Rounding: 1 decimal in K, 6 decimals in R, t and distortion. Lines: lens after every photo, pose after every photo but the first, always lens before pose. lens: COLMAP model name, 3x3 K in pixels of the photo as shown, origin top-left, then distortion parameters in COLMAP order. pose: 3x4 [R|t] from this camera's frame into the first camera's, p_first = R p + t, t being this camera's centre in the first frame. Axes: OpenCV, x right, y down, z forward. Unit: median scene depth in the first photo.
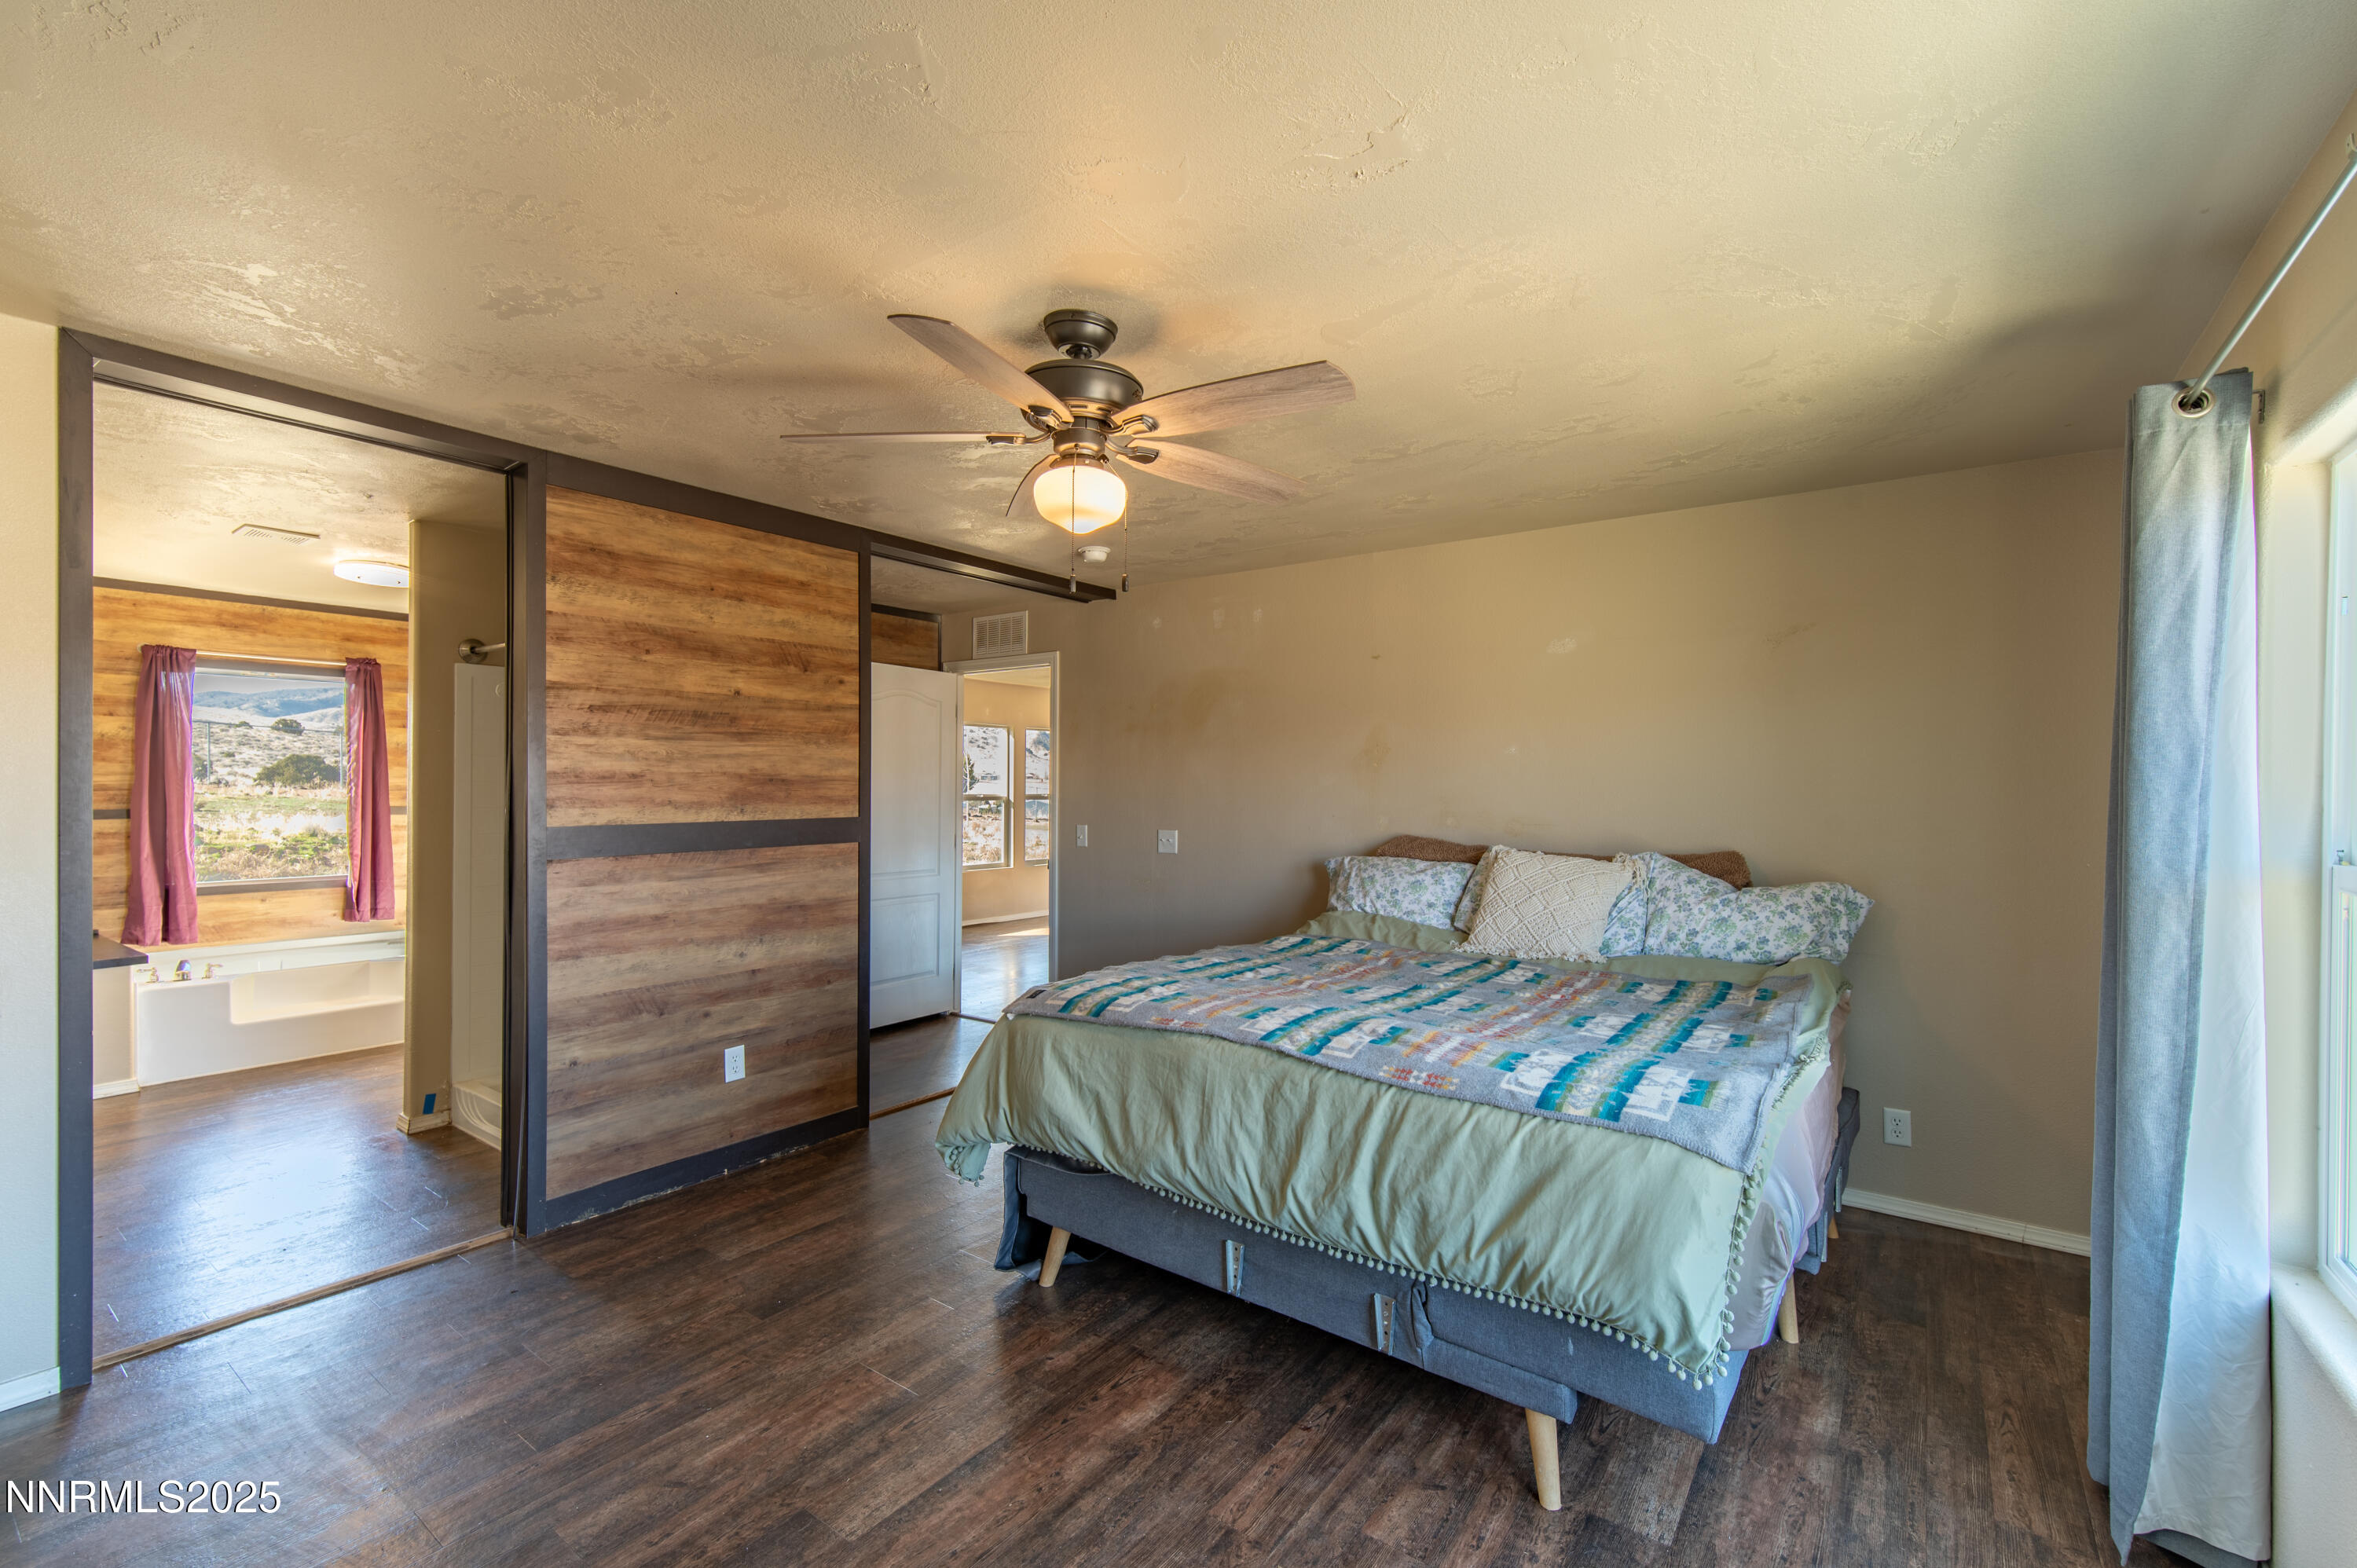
lens RADIAL K [[1007.7, 0, 1175.9], [0, 1007.7, 789.1], [0, 0, 1]] dist [0.001237, -0.000239]
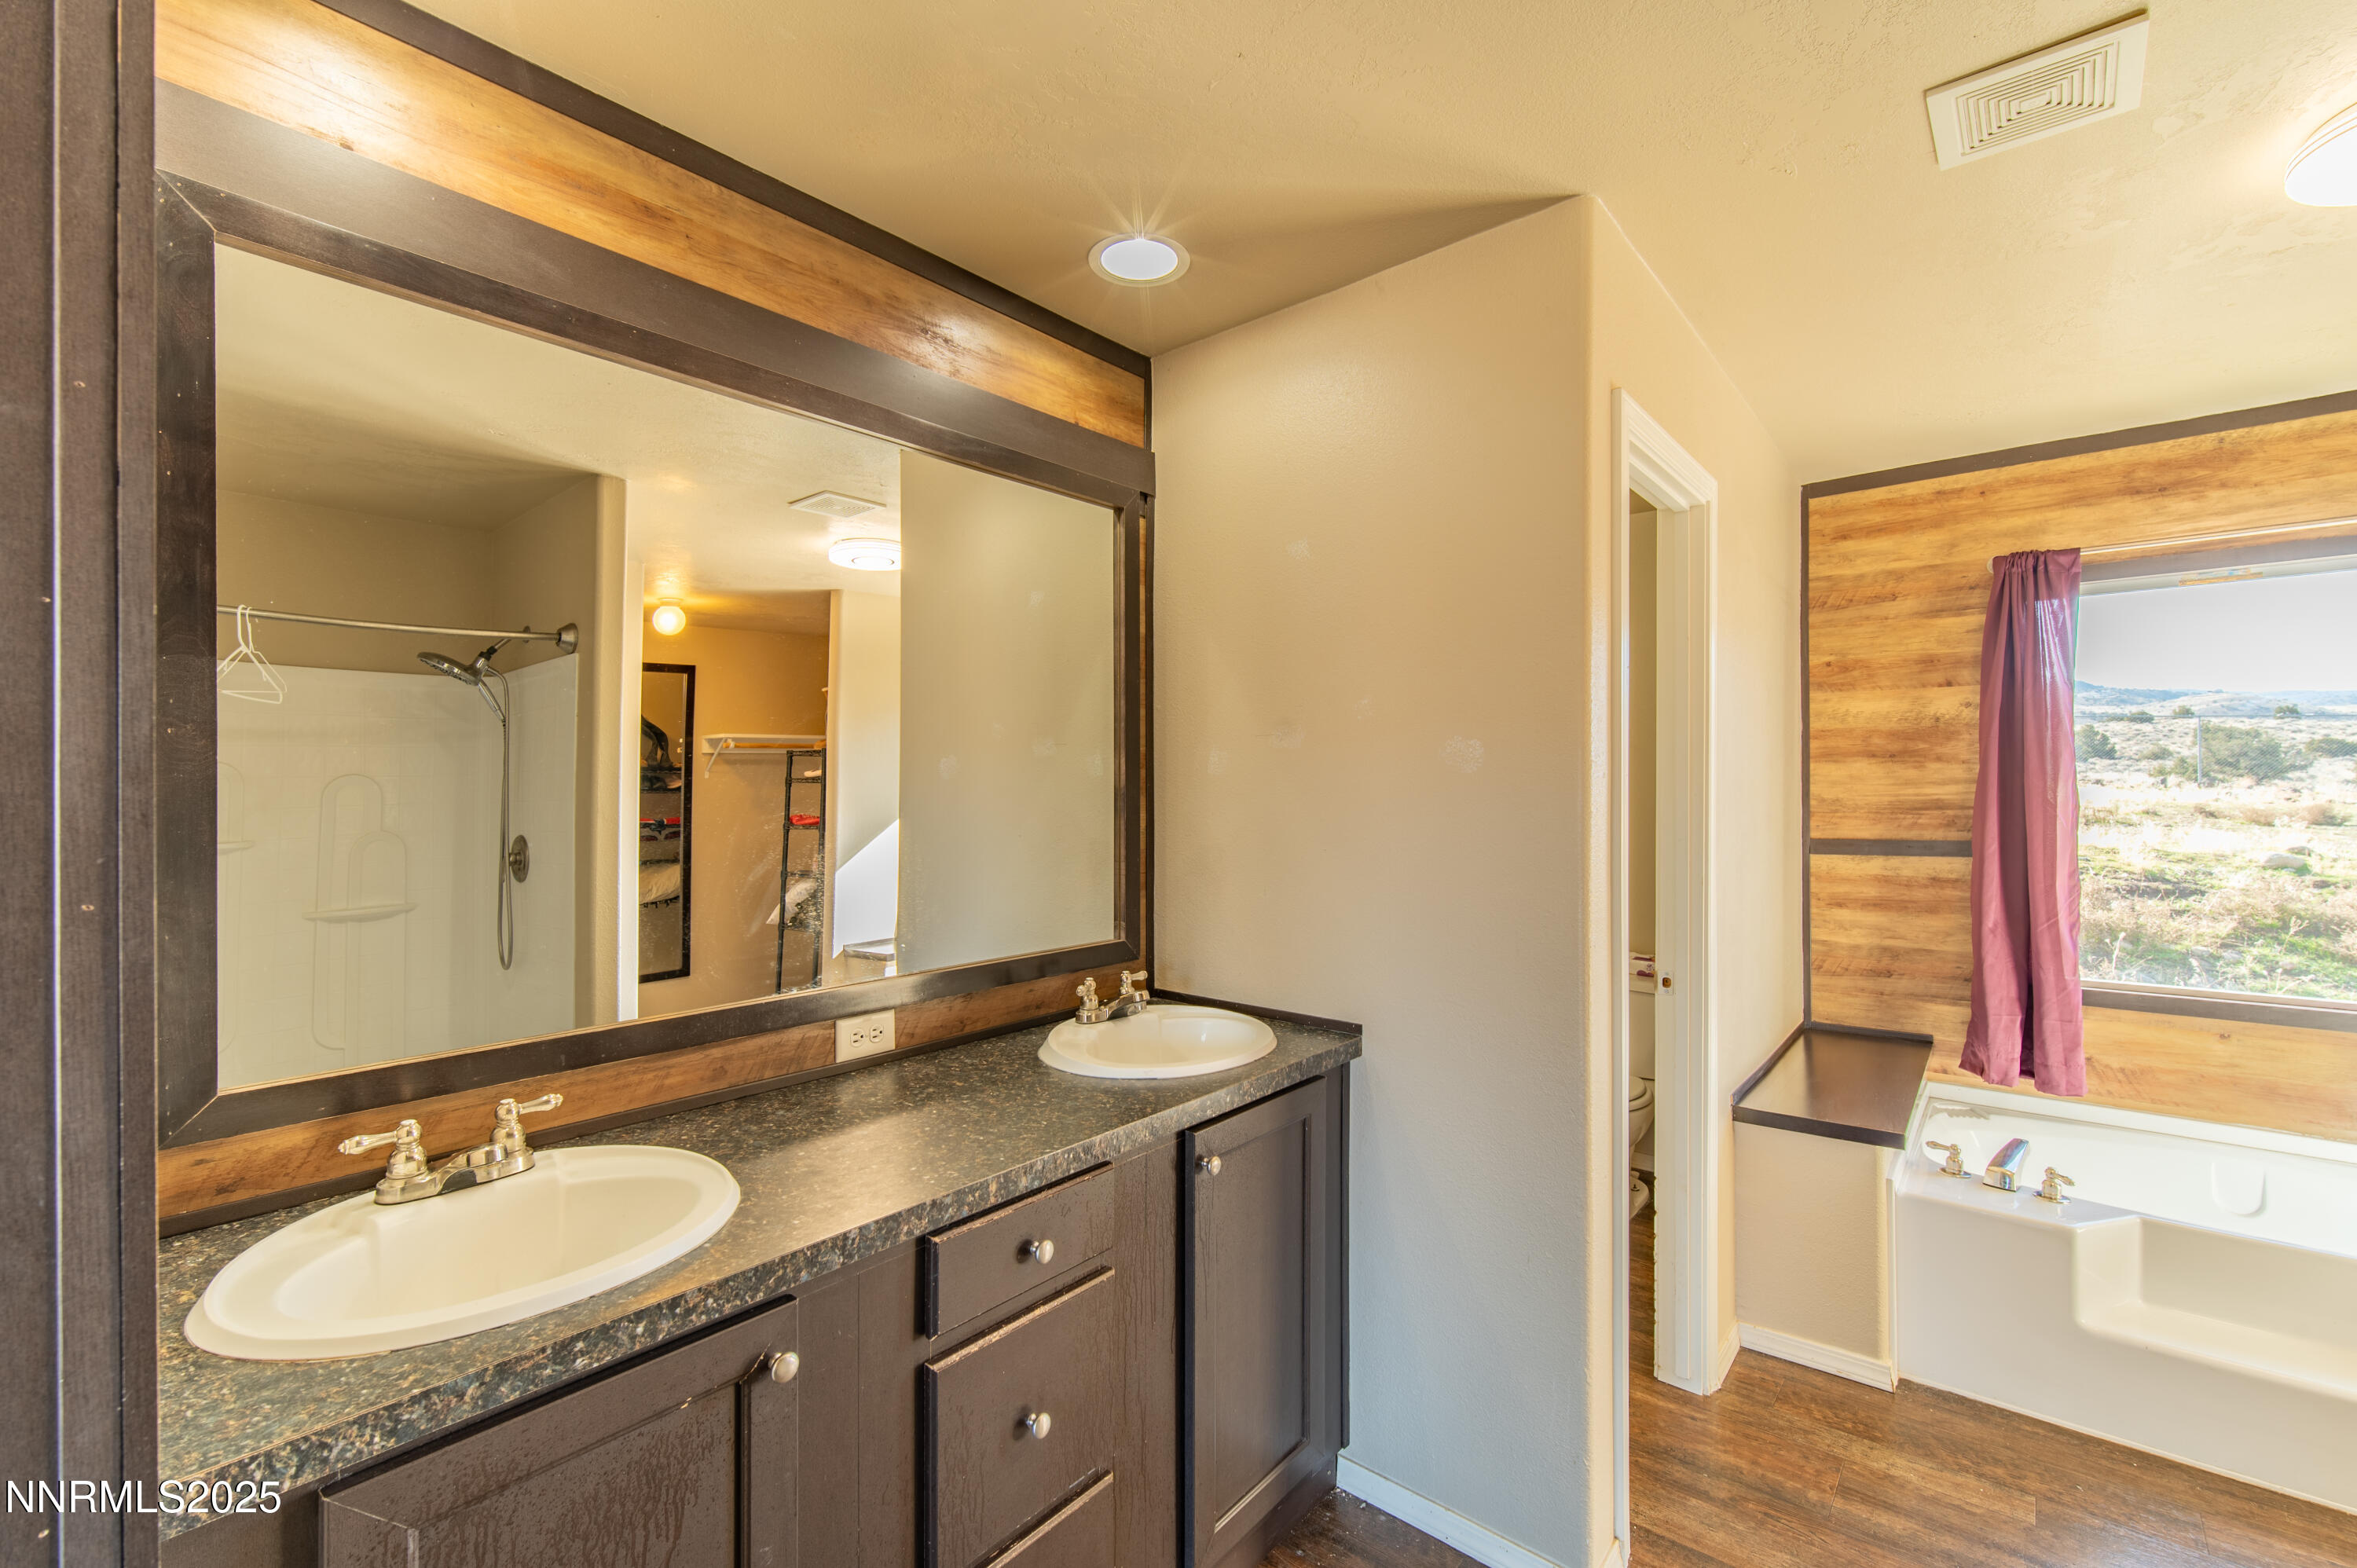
lens RADIAL K [[1007.7, 0, 1175.9], [0, 1007.7, 789.1], [0, 0, 1]] dist [0.001237, -0.000239]
pose [[-0.074290, -0.006841, -0.997213, -0.363869], [0.000172, 0.999976, -0.006873, -0.005725], [0.997237, -0.000682, -0.074287, 0.507666]]
